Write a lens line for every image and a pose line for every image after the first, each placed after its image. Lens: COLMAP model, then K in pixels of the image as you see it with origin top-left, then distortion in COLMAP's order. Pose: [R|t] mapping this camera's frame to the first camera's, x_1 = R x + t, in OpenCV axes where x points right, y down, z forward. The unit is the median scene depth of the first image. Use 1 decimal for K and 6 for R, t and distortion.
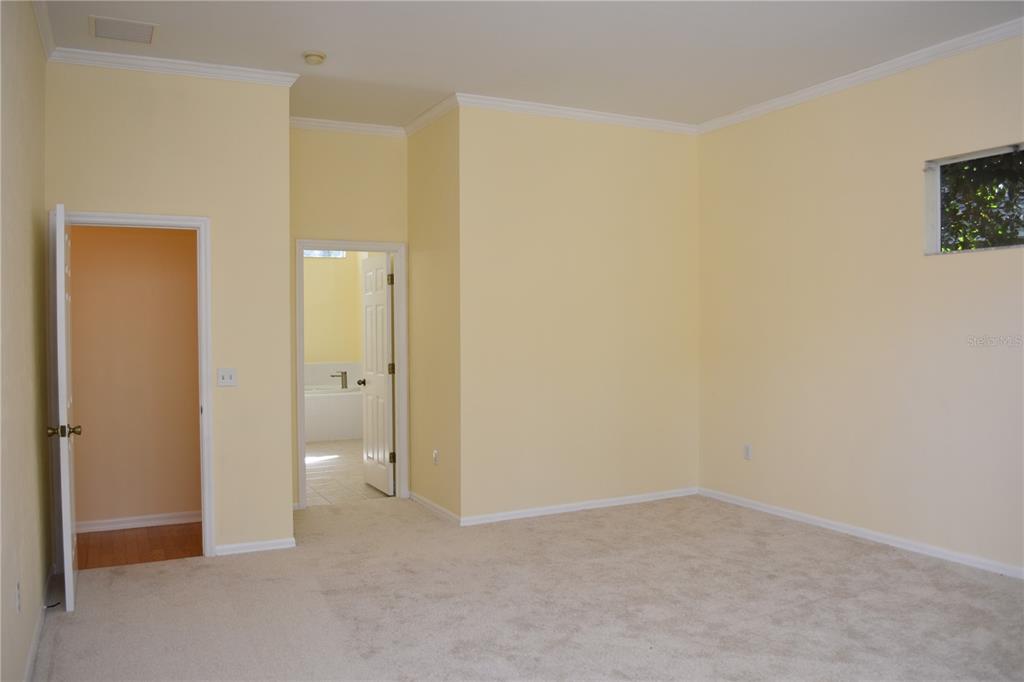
lens RADIAL K [[810.0, 0, 512.0], [0, 810.0, 341.0], [0, 0, 1]] dist [-0.080354, 0.013781]
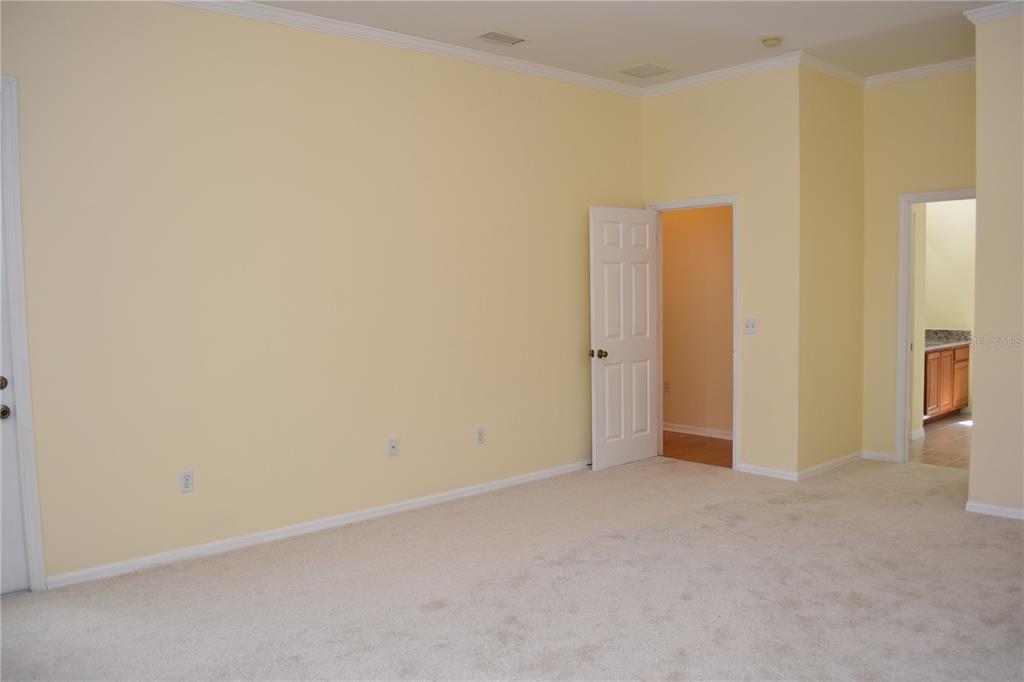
lens RADIAL K [[810.0, 0, 512.0], [0, 810.0, 341.0], [0, 0, 1]] dist [-0.080354, 0.013781]
pose [[0.244496, 0.066857, -0.967343, 0.729464], [-0.002901, 0.997666, 0.068220, -0.013491], [0.969646, -0.013874, 0.244120, 0.363521]]
